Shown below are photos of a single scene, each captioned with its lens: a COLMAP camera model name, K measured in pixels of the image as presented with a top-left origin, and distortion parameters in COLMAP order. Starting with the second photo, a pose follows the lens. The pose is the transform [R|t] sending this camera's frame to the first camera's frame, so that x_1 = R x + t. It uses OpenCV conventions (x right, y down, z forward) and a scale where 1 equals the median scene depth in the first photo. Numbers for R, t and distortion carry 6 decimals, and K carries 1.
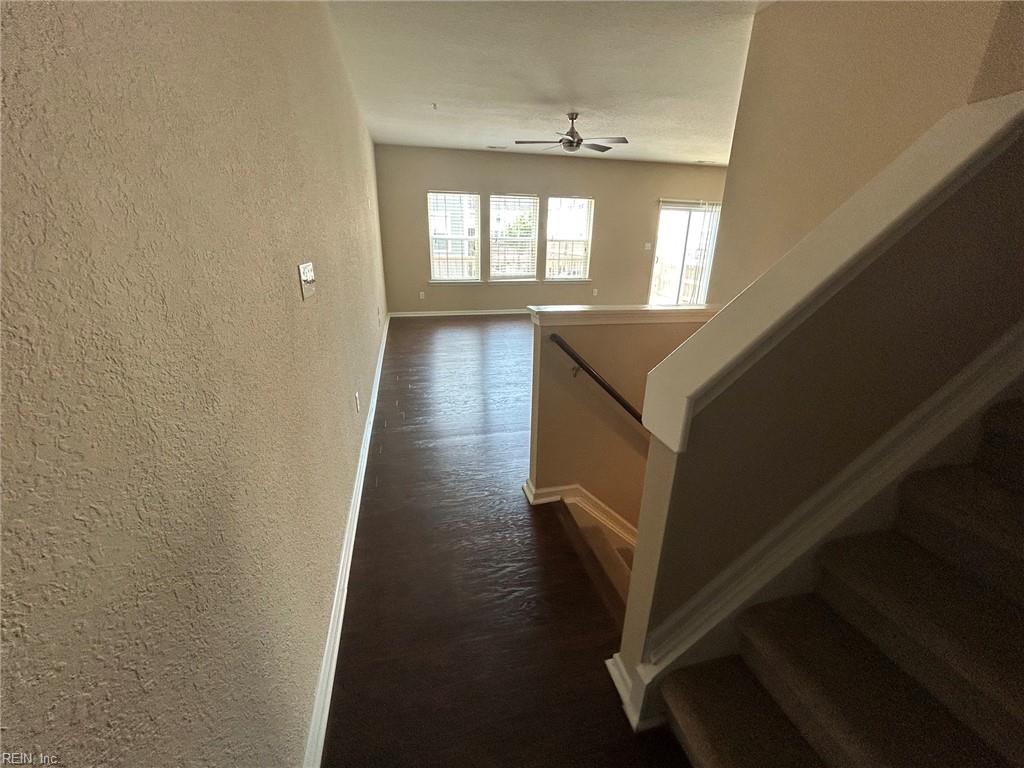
lens RADIAL K [[411.1, 0, 512.0], [0, 411.1, 384.0], [0, 0, 1]] dist [0.000818, 0.000119]
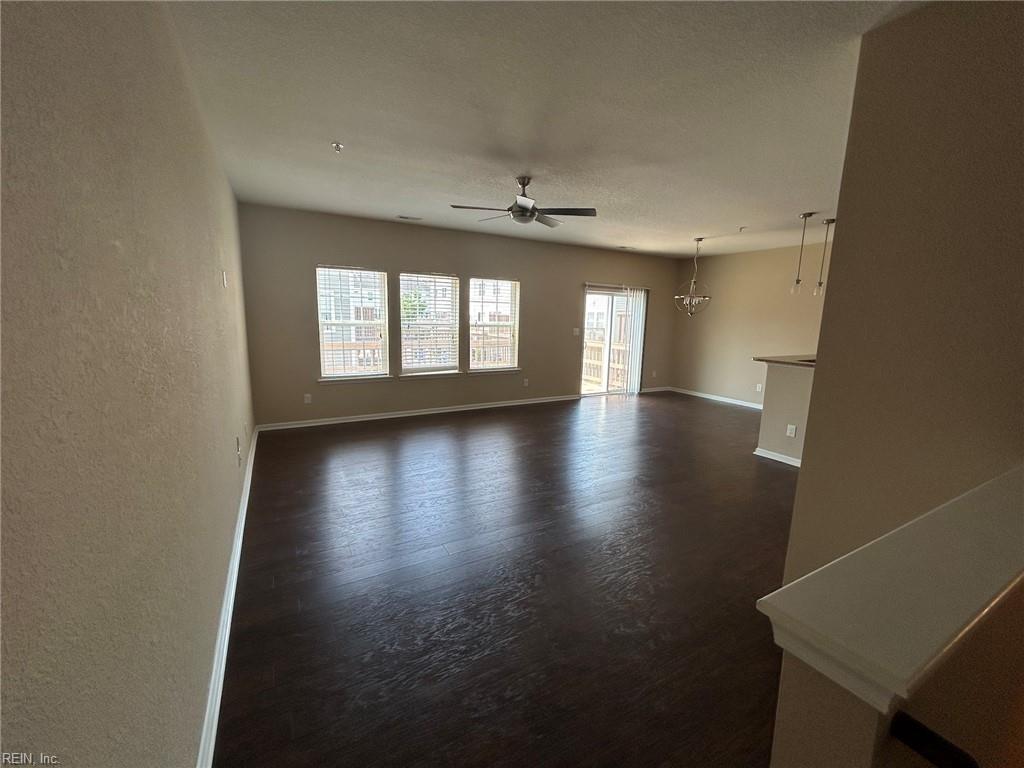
lens RADIAL K [[413.2, 0, 511.7], [0, 413.2, 382.3], [0, 0, 1]] dist [0.002715, 0.000675]
pose [[0.962282, -0.039569, 0.269163, -0.067100], [0.088581, 0.981024, -0.172468, -0.085056], [-0.257231, 0.189805, 0.947526, 0.205426]]
